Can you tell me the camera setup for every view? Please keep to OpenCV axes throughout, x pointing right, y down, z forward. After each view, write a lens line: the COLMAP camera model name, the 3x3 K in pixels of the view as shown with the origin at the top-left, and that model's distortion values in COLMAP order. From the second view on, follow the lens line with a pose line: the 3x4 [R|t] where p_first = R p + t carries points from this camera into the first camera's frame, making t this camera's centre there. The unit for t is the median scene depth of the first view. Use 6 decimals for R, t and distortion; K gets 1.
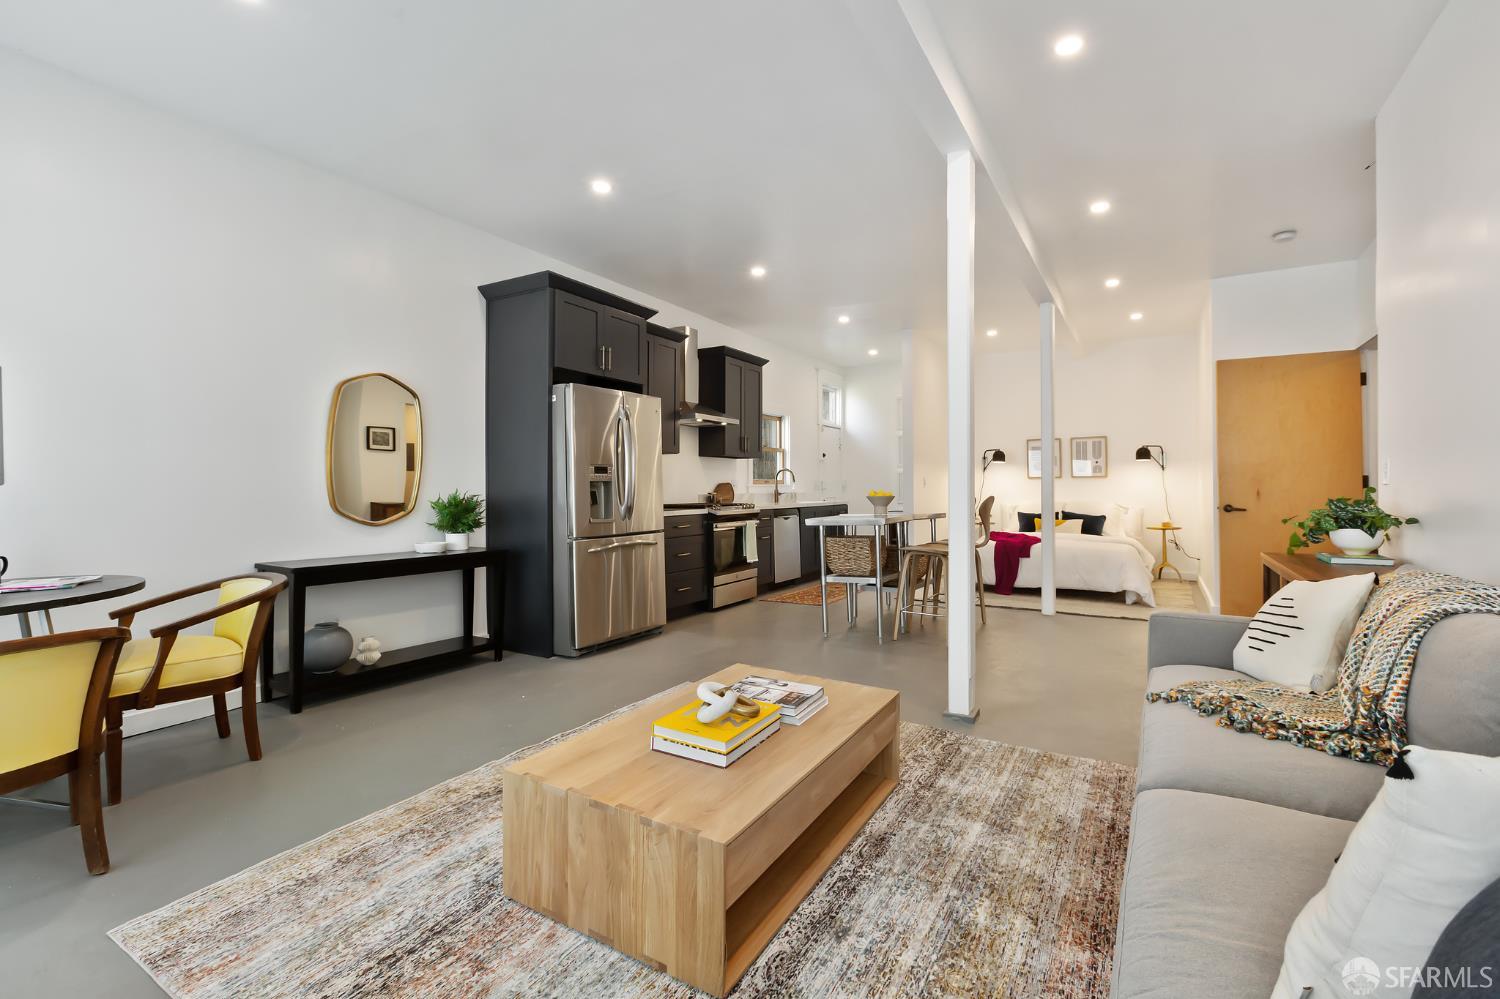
lens RADIAL K [[684.7, 0, 761.2], [0, 684.7, 469.9], [0, 0, 1]] dist [0.000396, -0.000242]
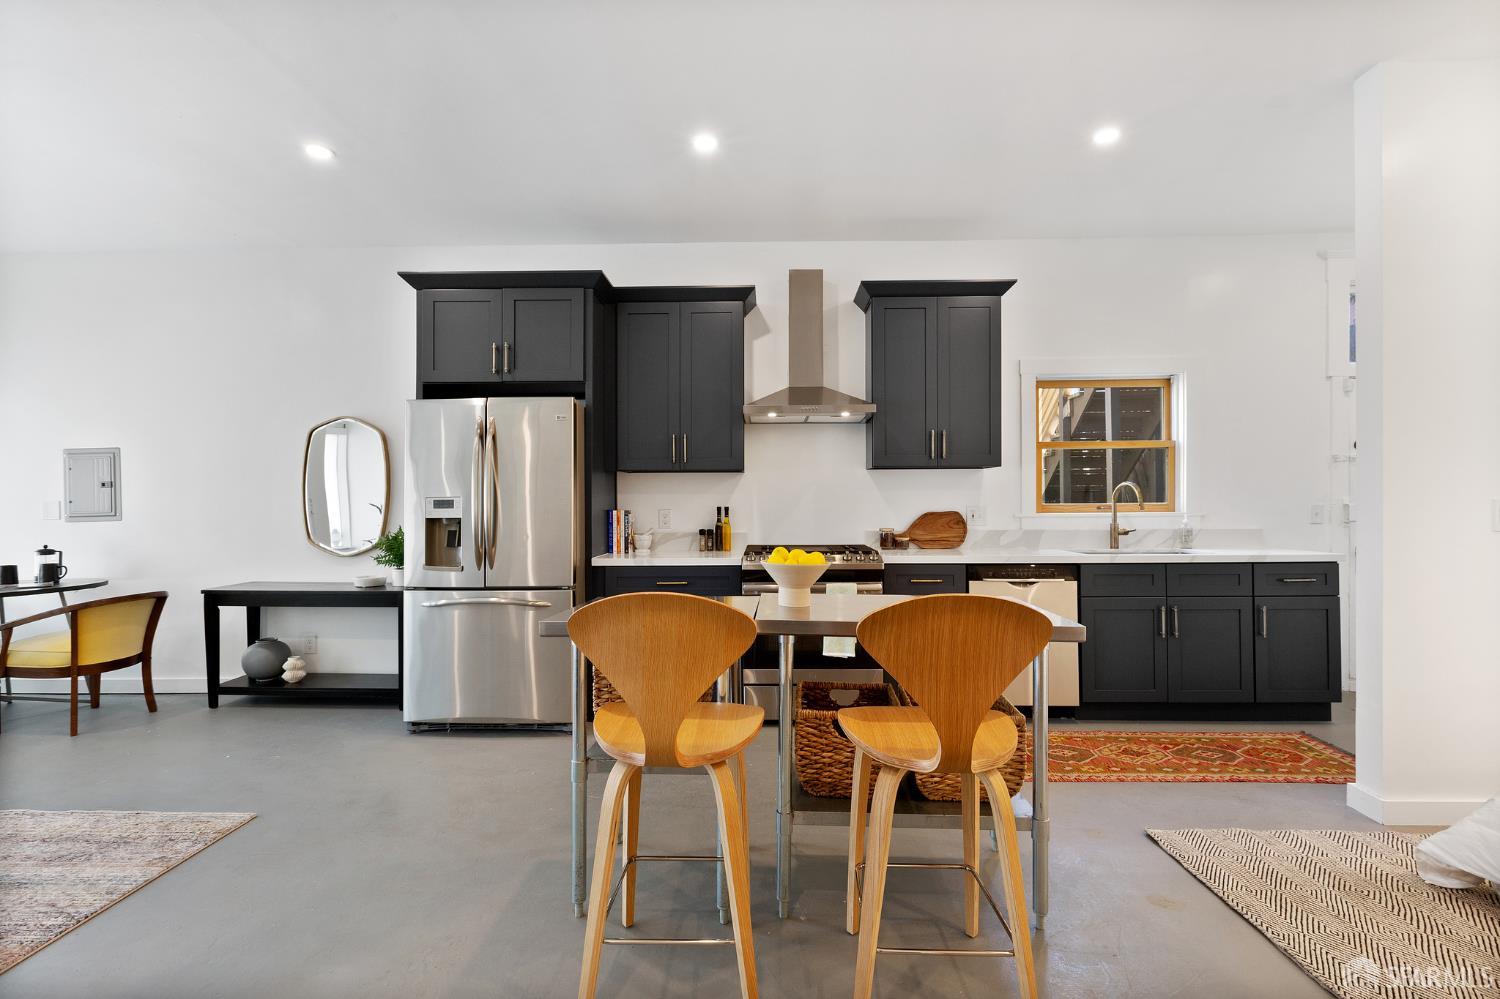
lens RADIAL K [[684.7, 0, 749.8], [0, 684.7, 497.9], [0, 0, 1]] dist [0.000396, -0.000242]
pose [[0.470911, 0.001456, -0.882180, 0.522413], [0.027316, 0.999495, 0.016230, -0.009041], [0.881758, -0.031740, 0.470633, 0.774513]]
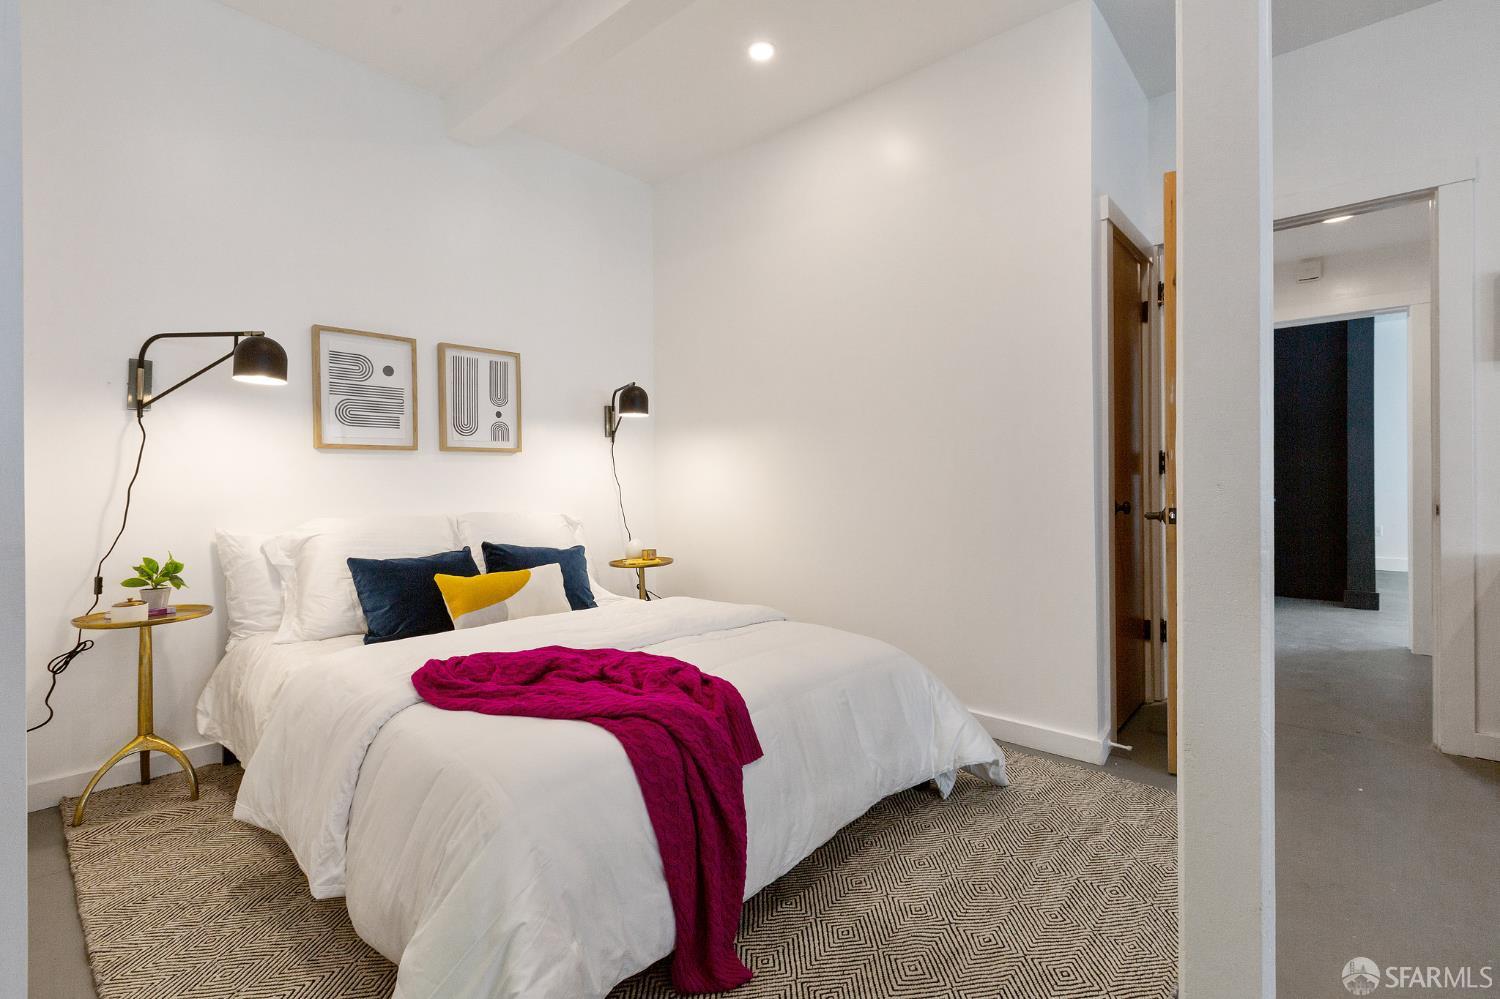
lens RADIAL K [[684.7, 0, 733.2], [0, 684.7, 480.7], [0, 0, 1]] dist [0.000396, -0.000242]
pose [[0.217812, 0.009480, 0.975945, 0.203025], [-0.014453, 0.999875, -0.006487, 0.042717], [-0.975884, -0.012693, 0.217922, 1.204854]]
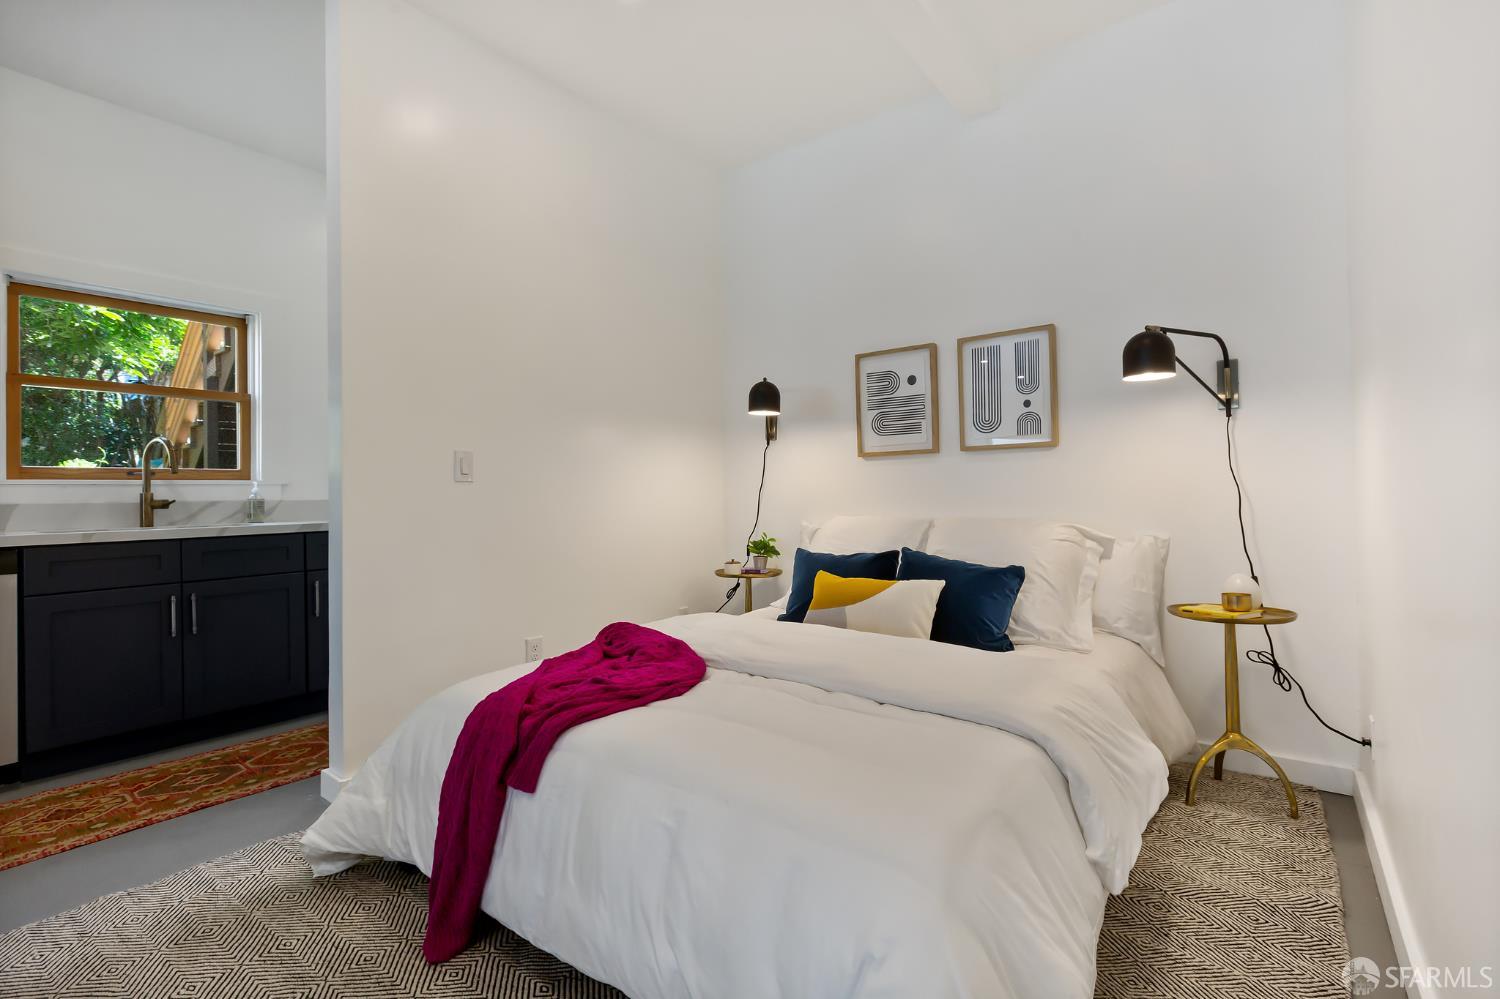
lens RADIAL K [[684.7, 0, 749.2], [0, 684.7, 487.0], [0, 0, 1]] dist [0.000396, -0.000242]
pose [[0.990844, -0.009479, -0.134680, 0.617590], [0.012484, 0.999691, 0.021490, 0.032066], [0.134434, -0.022975, 0.990656, 0.995700]]
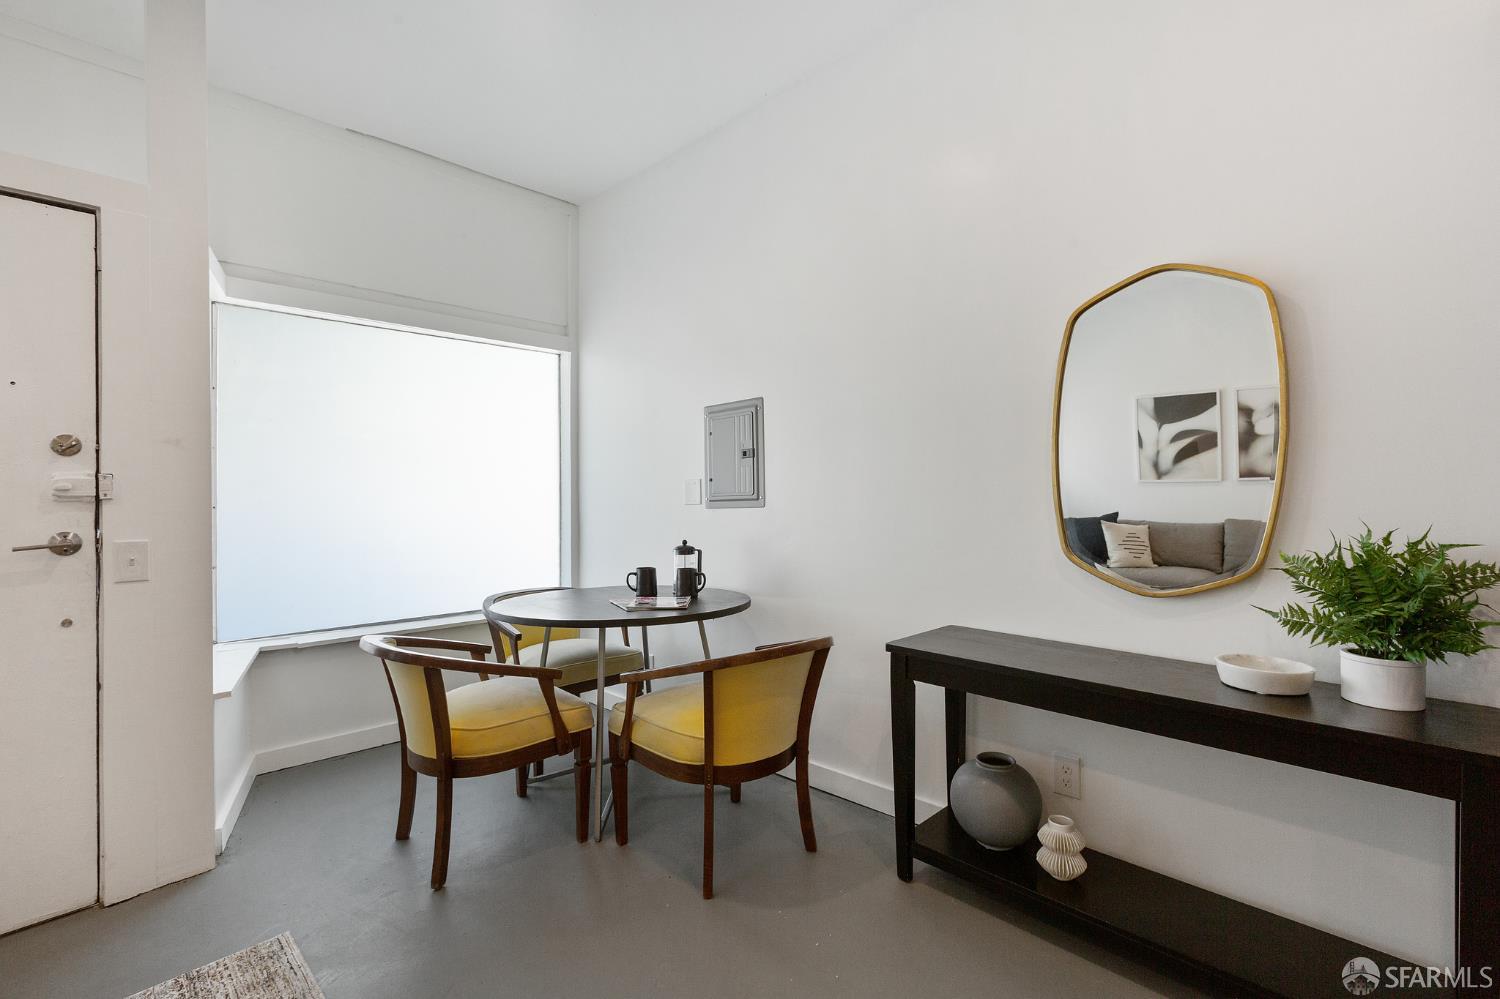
lens RADIAL K [[684.7, 0, 732.6], [0, 684.7, 501.3], [0, 0, 1]] dist [0.000396, -0.000242]
pose [[-0.270626, 0.006802, -0.962661, -0.033680], [0.028999, 0.999579, -0.001090, 0.005956], [0.962248, -0.028211, -0.270709, 0.616662]]
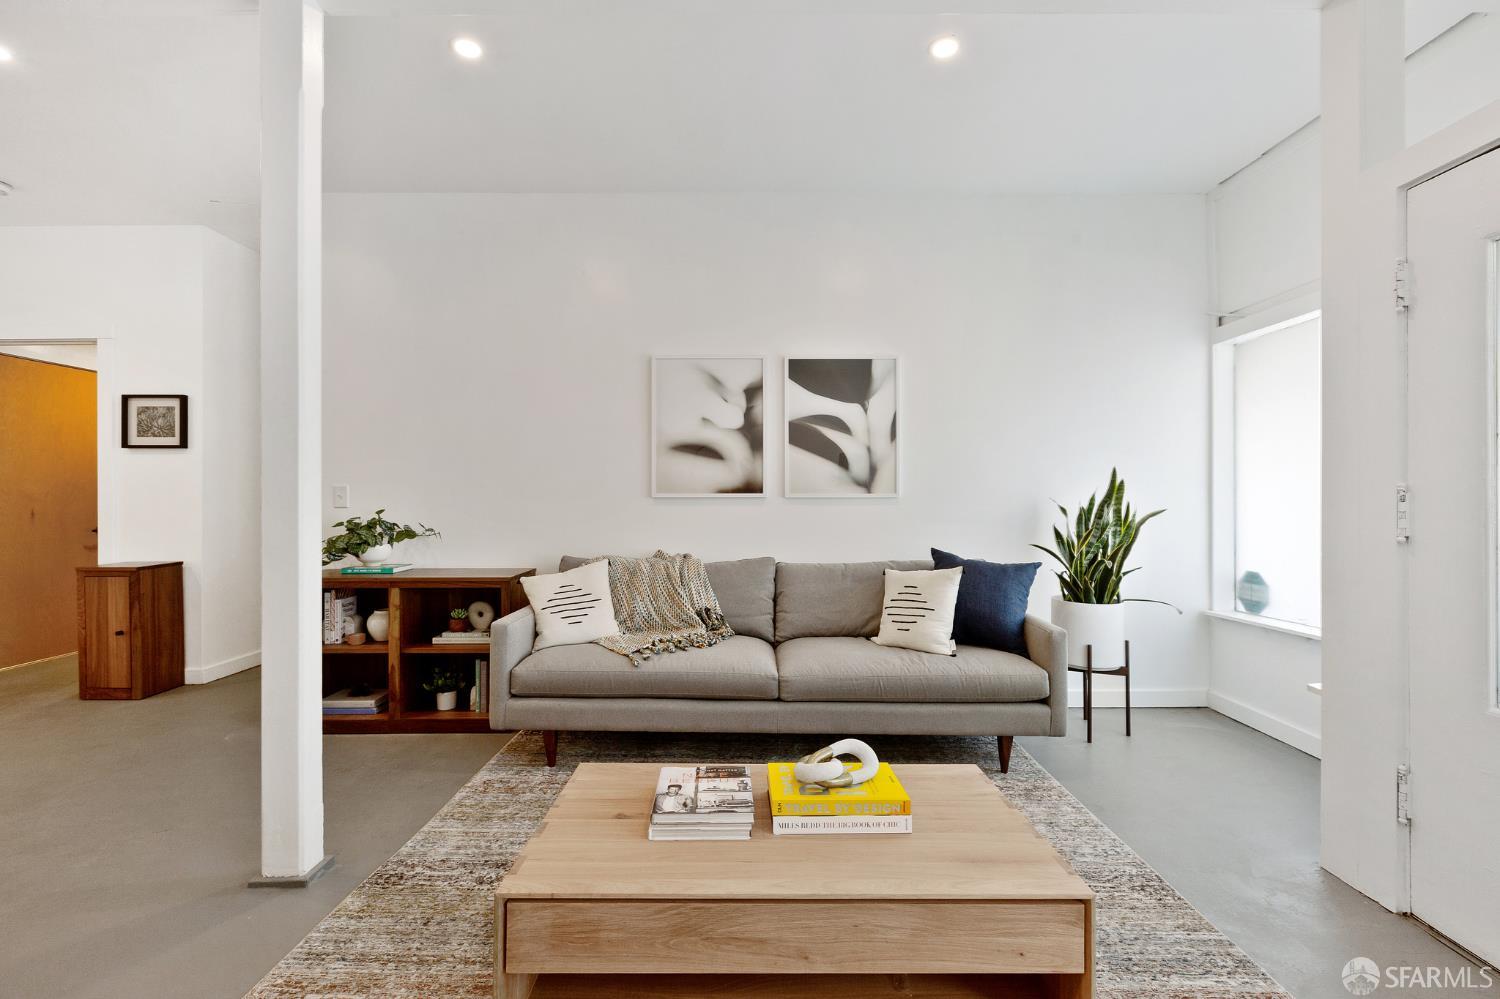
lens RADIAL K [[684.7, 0, 755.9], [0, 684.7, 501.4], [0, 0, 1]] dist [0.000396, -0.000242]
pose [[-0.502991, 0.002161, 0.864289, -0.279818], [-0.014926, 0.999826, -0.011186, 0.007530], [-0.864163, -0.018527, -0.502871, 0.567012]]
